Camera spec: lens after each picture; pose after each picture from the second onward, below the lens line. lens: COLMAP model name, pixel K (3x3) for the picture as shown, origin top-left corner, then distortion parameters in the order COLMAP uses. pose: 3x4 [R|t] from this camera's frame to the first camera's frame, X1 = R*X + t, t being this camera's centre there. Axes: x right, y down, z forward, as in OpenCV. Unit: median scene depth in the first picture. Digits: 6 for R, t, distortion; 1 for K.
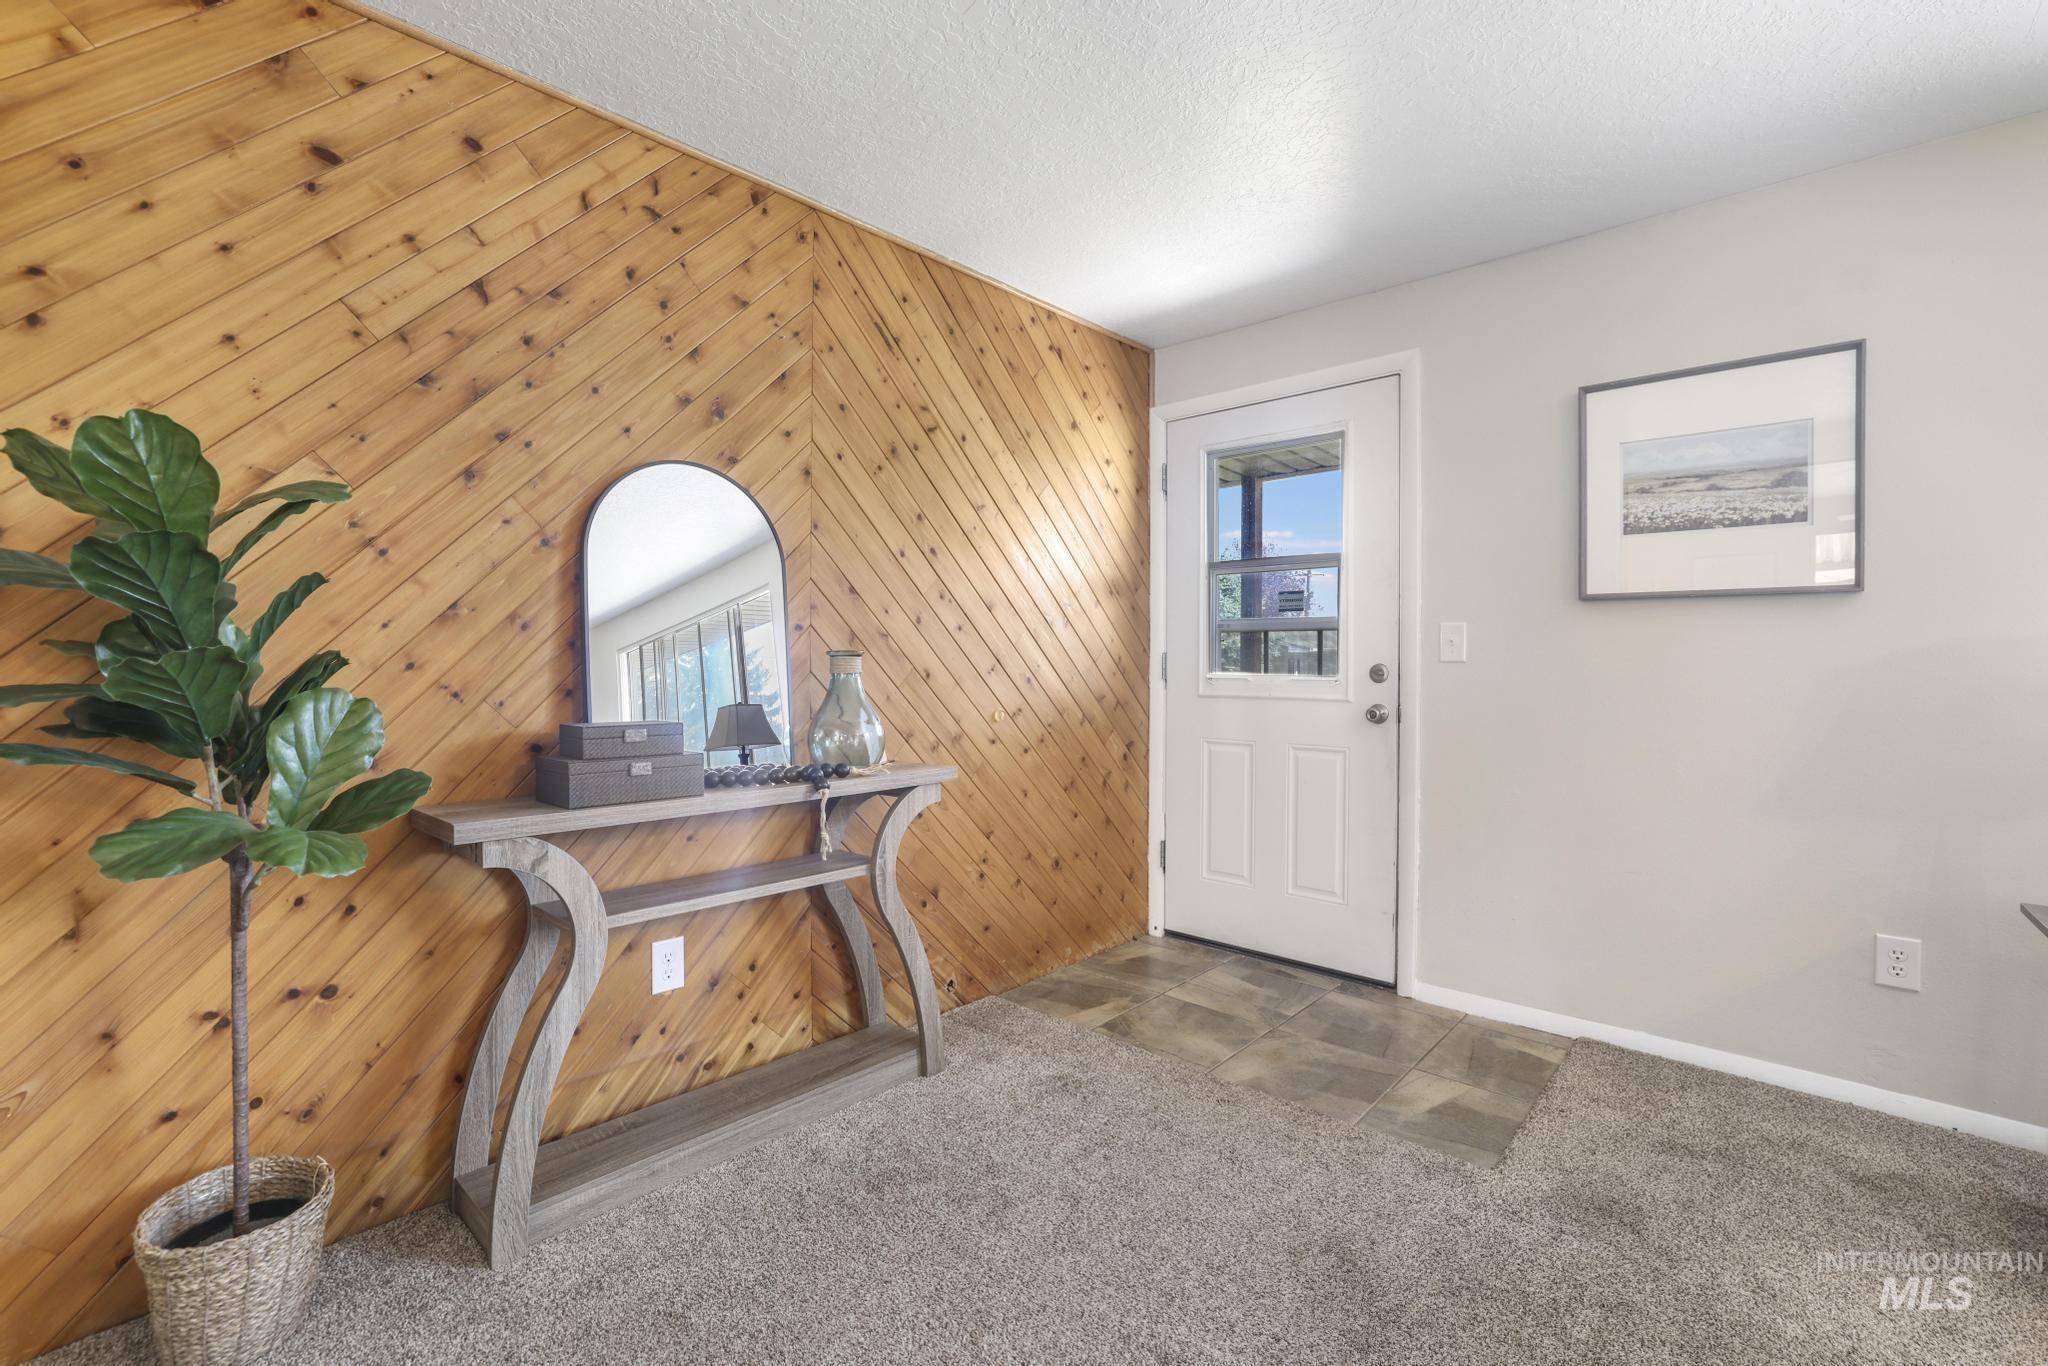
lens RADIAL K [[897.5, 0, 977.4], [0, 897.5, 676.2], [0, 0, 1]] dist [-0.037130, 0.011370]
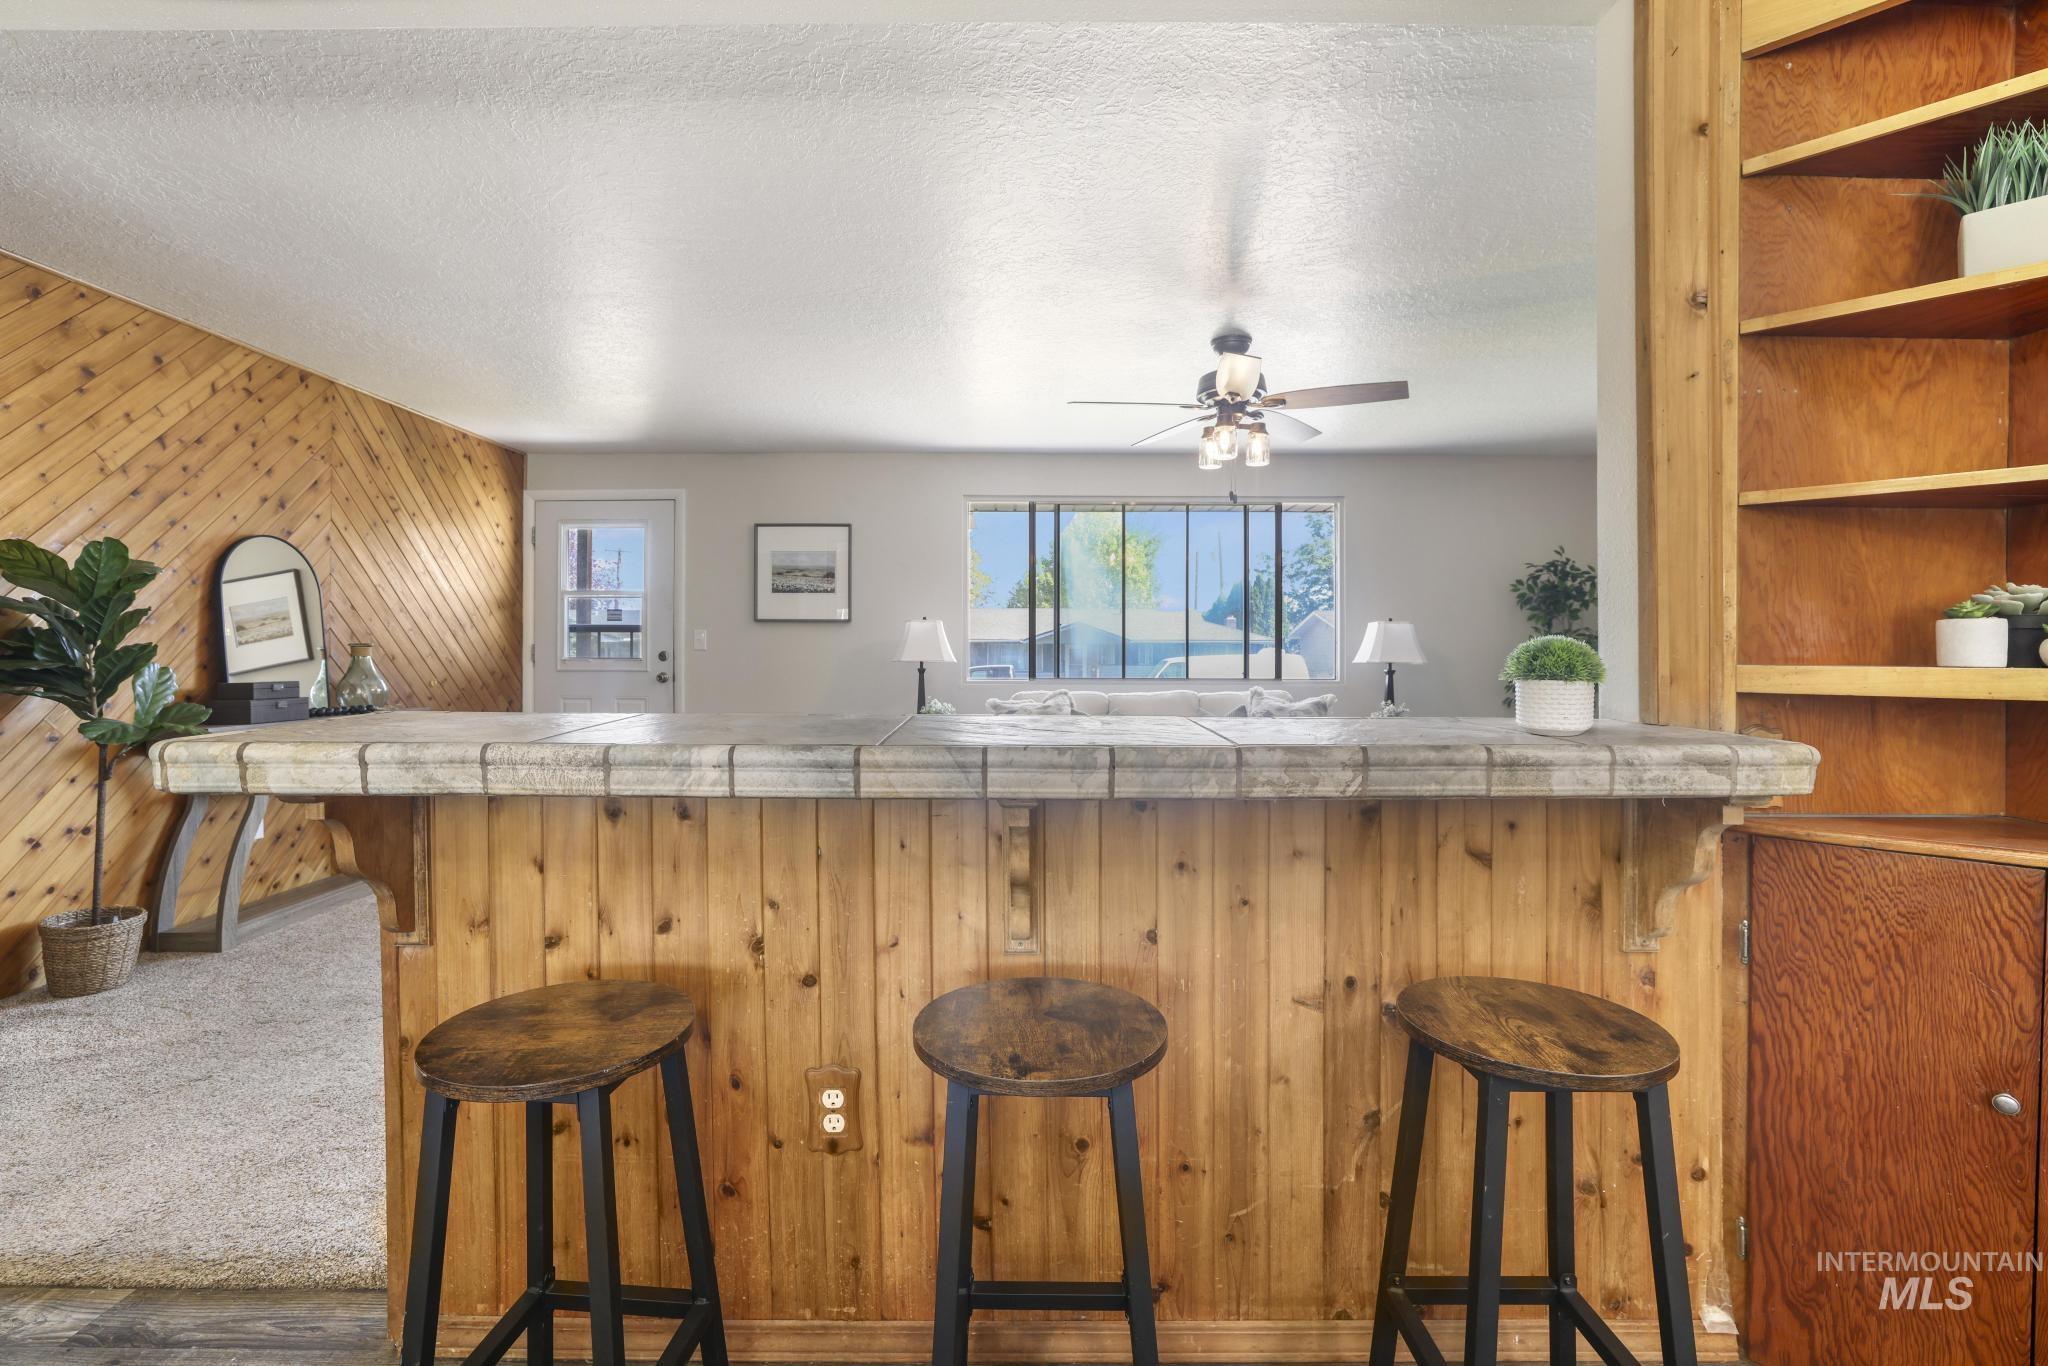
lens RADIAL K [[897.5, 0, 1031.9], [0, 897.5, 648.4], [0, 0, 1]] dist [-0.037130, 0.011370]
pose [[0.704654, 0.002291, 0.709547, -0.457380], [0.010602, 0.999849, -0.013758, 0.019732], [-0.709472, 0.017217, 0.704524, -1.185069]]
